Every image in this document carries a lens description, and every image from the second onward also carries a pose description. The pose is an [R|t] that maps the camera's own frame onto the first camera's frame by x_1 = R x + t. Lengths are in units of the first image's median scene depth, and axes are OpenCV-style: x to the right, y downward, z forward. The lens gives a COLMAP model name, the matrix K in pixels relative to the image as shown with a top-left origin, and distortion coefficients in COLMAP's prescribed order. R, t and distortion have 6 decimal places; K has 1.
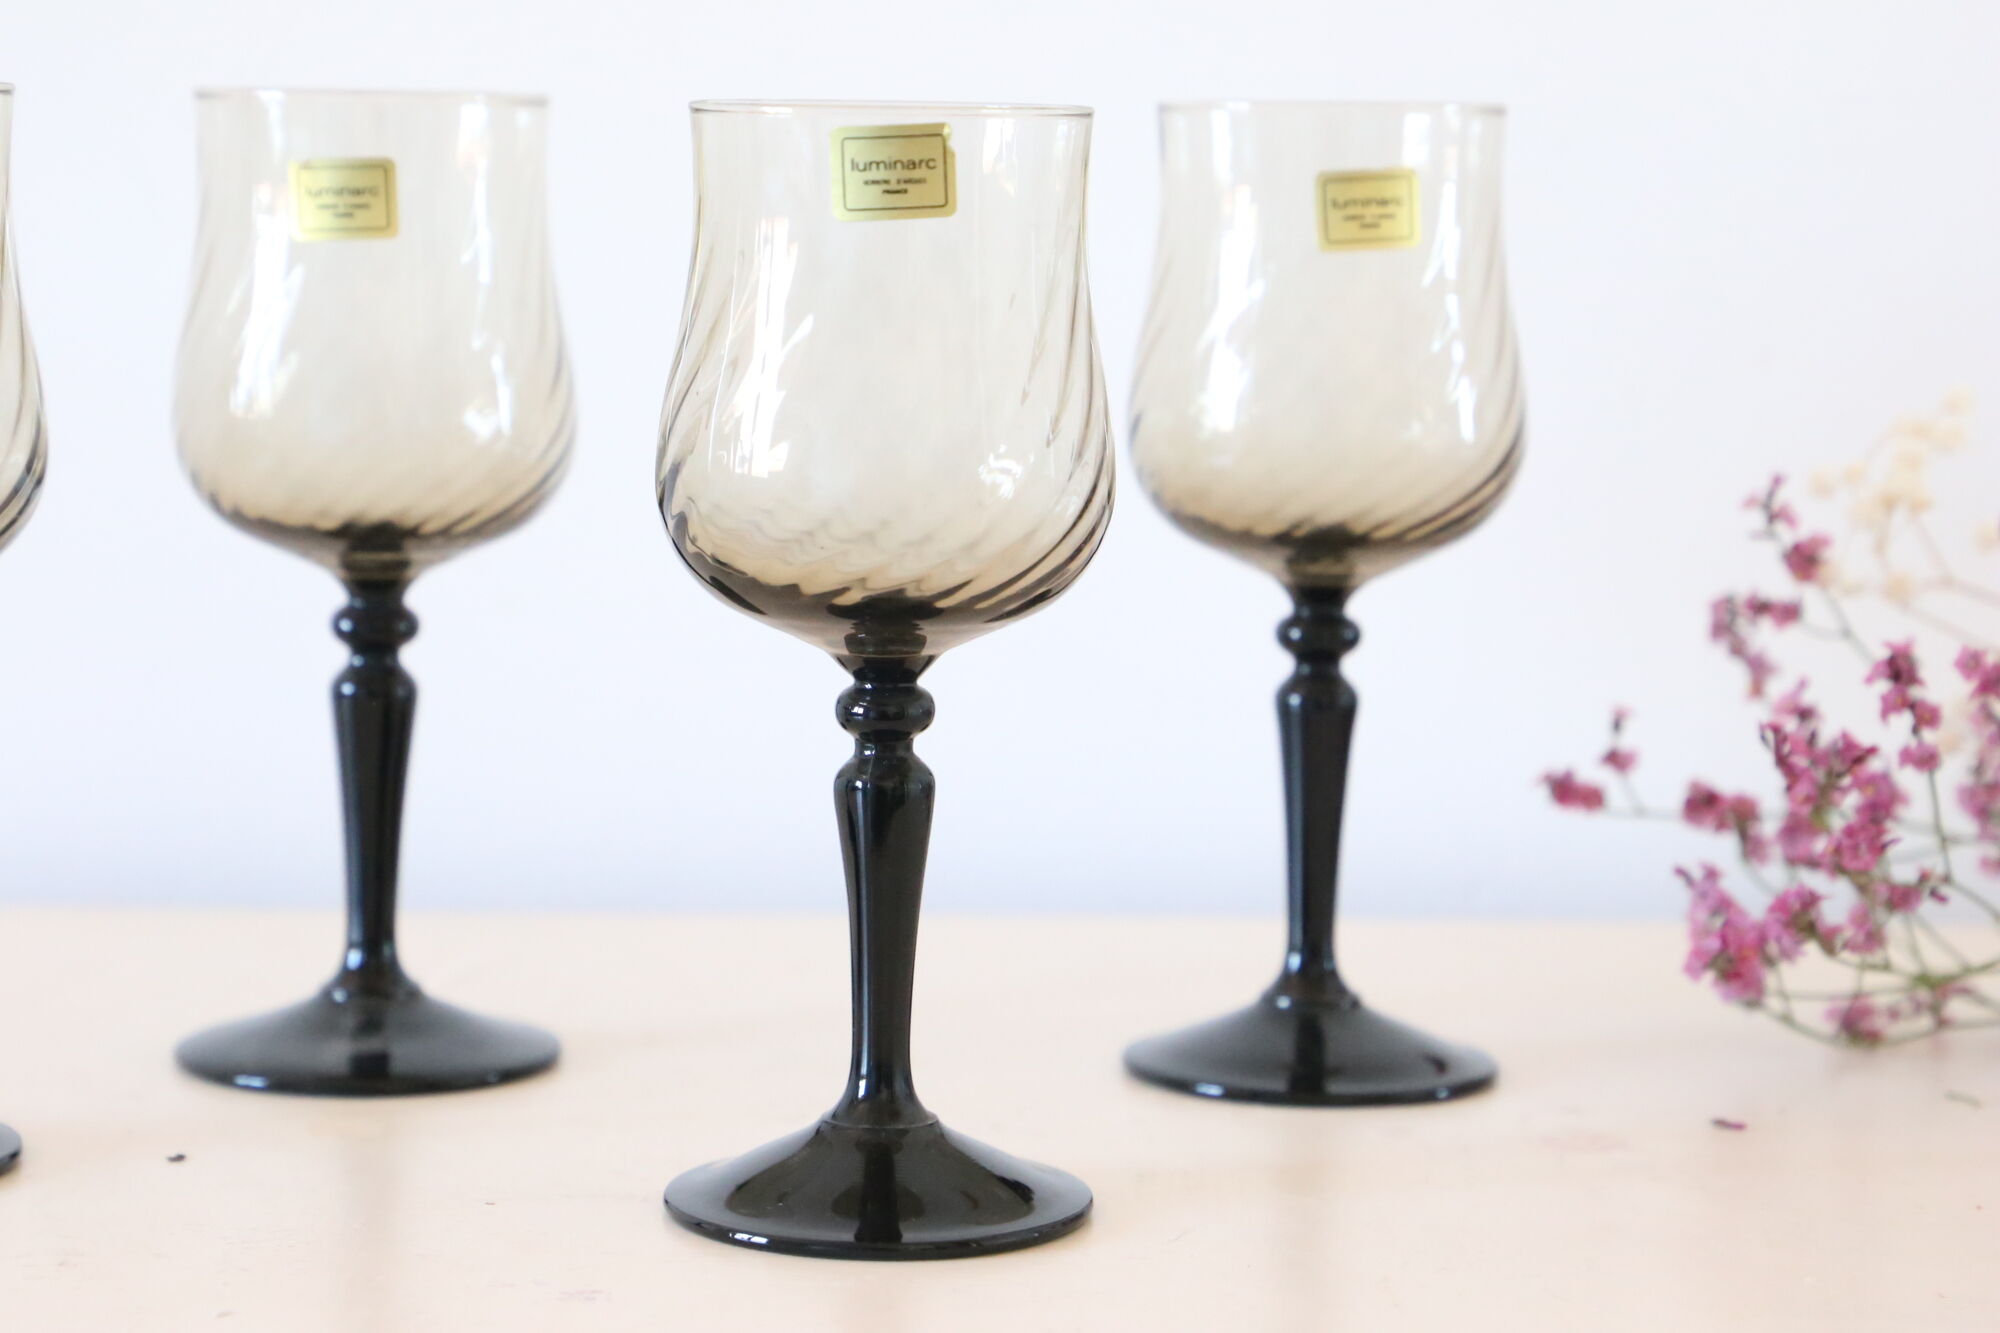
lens RADIAL K [[5385.4, 0, 1000.4], [0, 5385.4, 669.2], [0, 0, 1]] dist [0.421754, 0.000000]
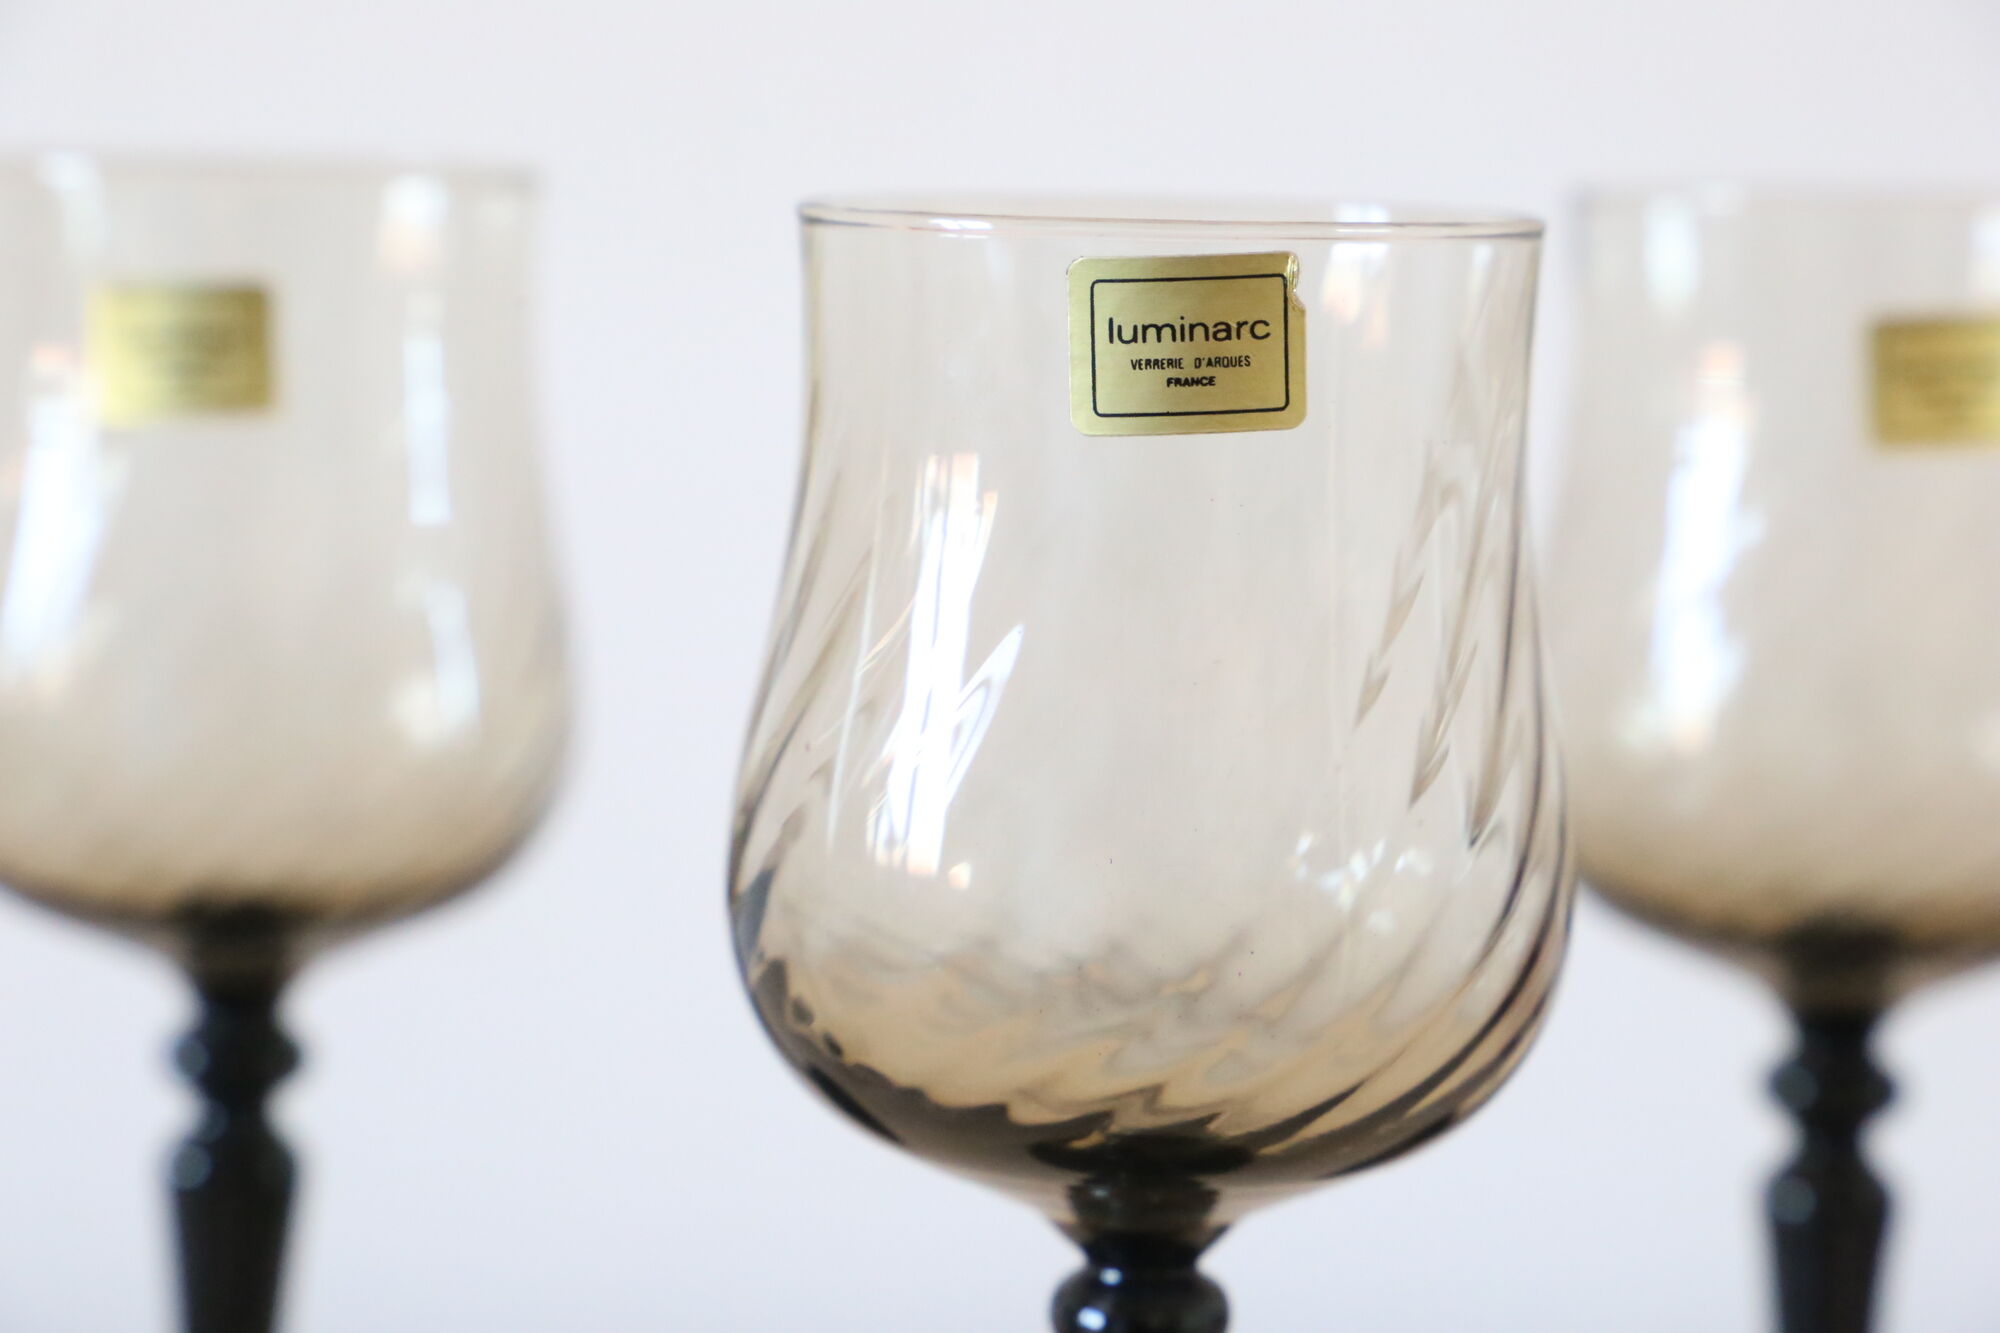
lens RADIAL K [[6085.0, 0, 999.5], [0, 6085.0, 662.2], [0, 0, 1]] dist [0.177897, 0.000000]
pose [[0.999953, 0.007405, -0.006277, -0.032823], [-0.007498, 0.999861, -0.014890, -0.049857], [0.006166, 0.014937, 0.999869, 0.389376]]
